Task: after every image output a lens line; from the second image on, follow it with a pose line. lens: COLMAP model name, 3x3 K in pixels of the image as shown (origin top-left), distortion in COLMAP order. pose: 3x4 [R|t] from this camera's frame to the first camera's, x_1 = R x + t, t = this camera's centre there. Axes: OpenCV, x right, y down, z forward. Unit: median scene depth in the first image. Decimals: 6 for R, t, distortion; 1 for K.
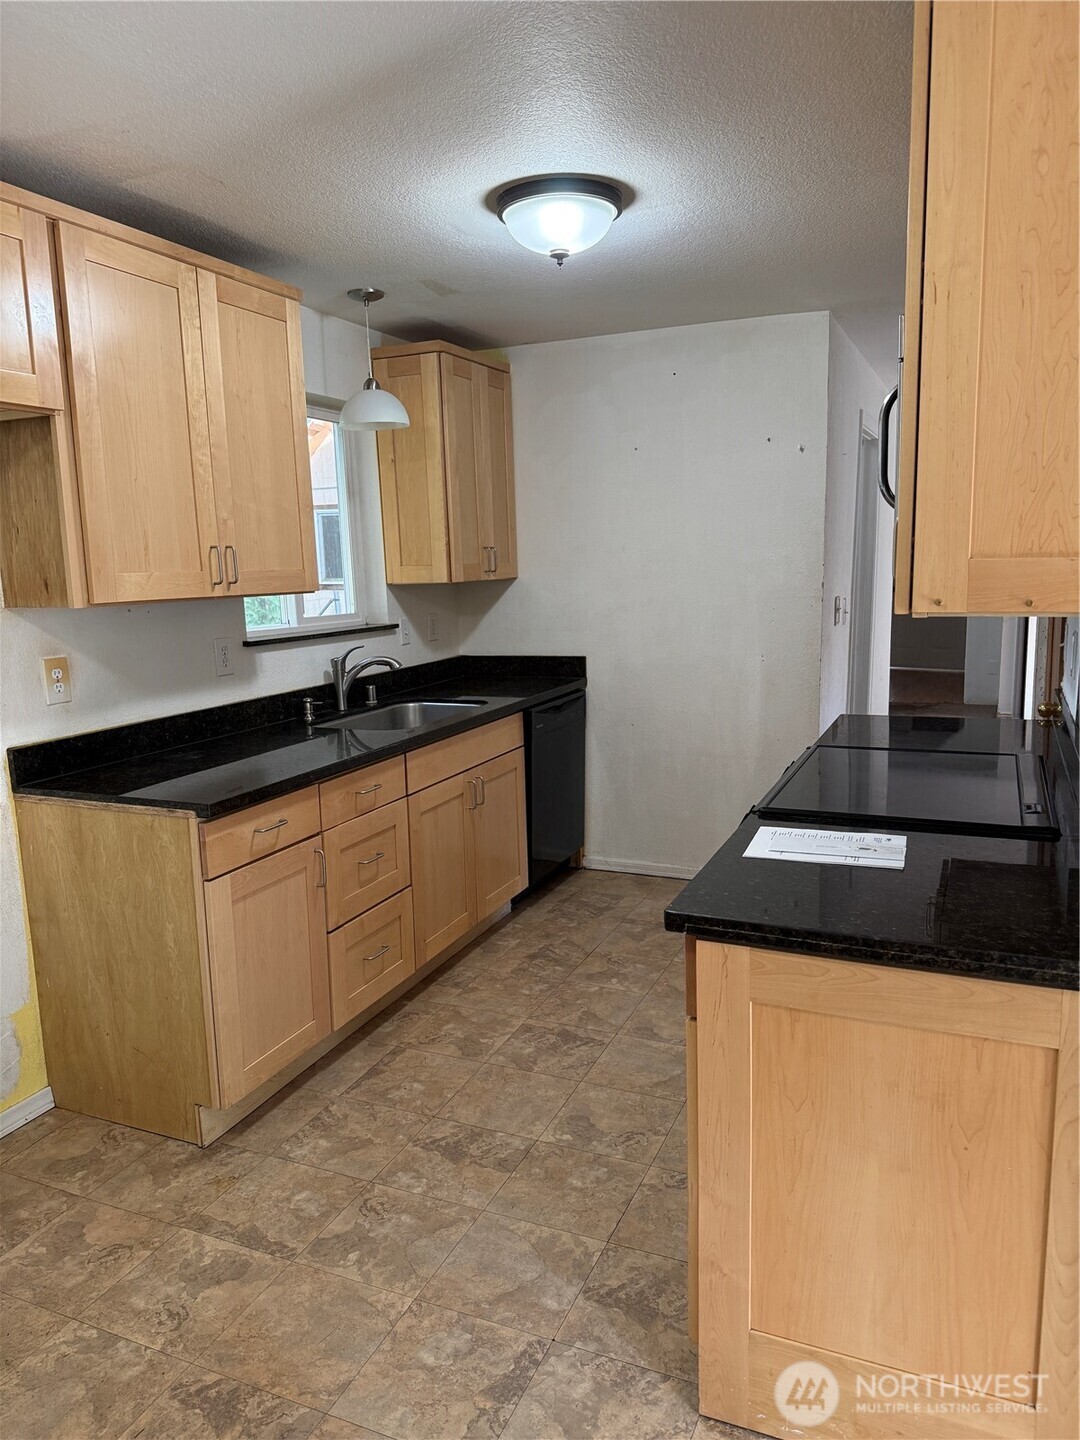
lens RADIAL K [[1005.9, 0, 542.0], [0, 1005.9, 725.7], [0, 0, 1]] dist [0.207104, -0.404536]
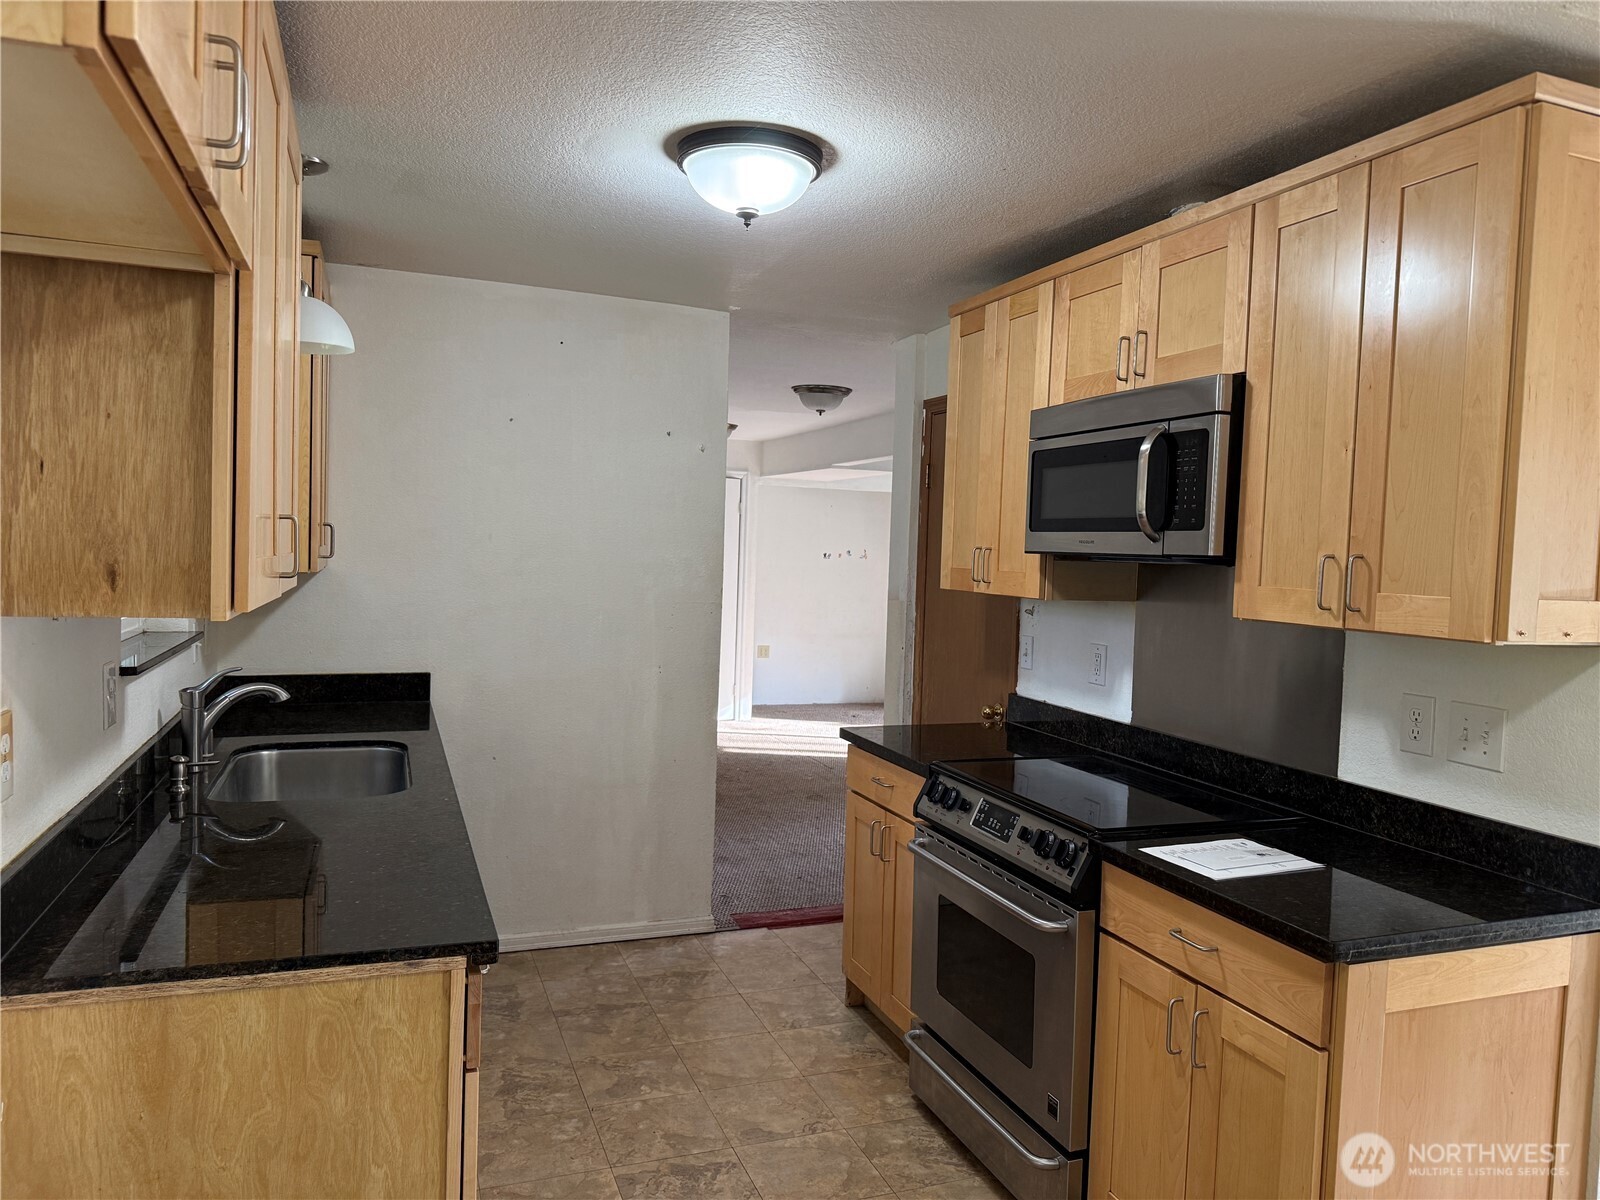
lens RADIAL K [[1139.3, 0, 808.8], [0, 1139.3, 603.6], [0, 0, 1]] dist [0.031118, -0.037824]
pose [[0.708344, 0.016917, 0.705665, -0.496340], [0.063640, 0.994111, -0.087713, -0.037500], [-0.702993, 0.107039, 0.703096, 0.266338]]
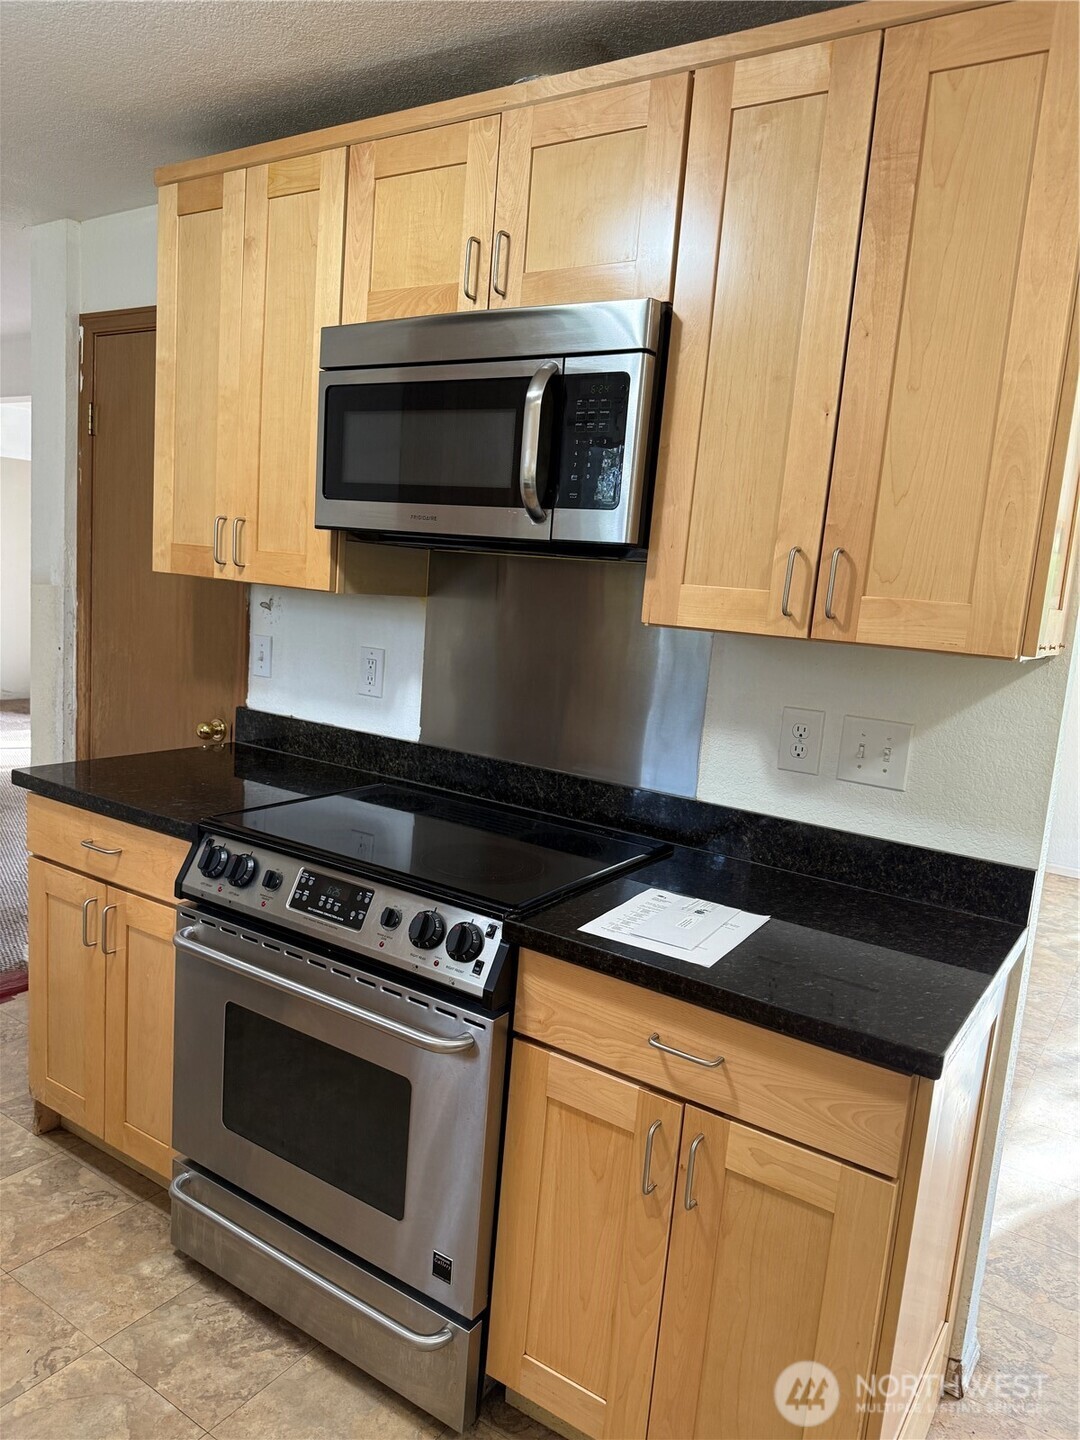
lens RADIAL K [[1025.3, 0, 537.3], [0, 1025.3, 732.4], [0, 0, 1]] dist [0.031118, -0.037824]
pose [[0.170117, -0.108252, 0.979460, -0.318146], [0.081317, 0.992100, 0.095525, -0.074113], [-0.982063, 0.063396, 0.177576, 0.556194]]
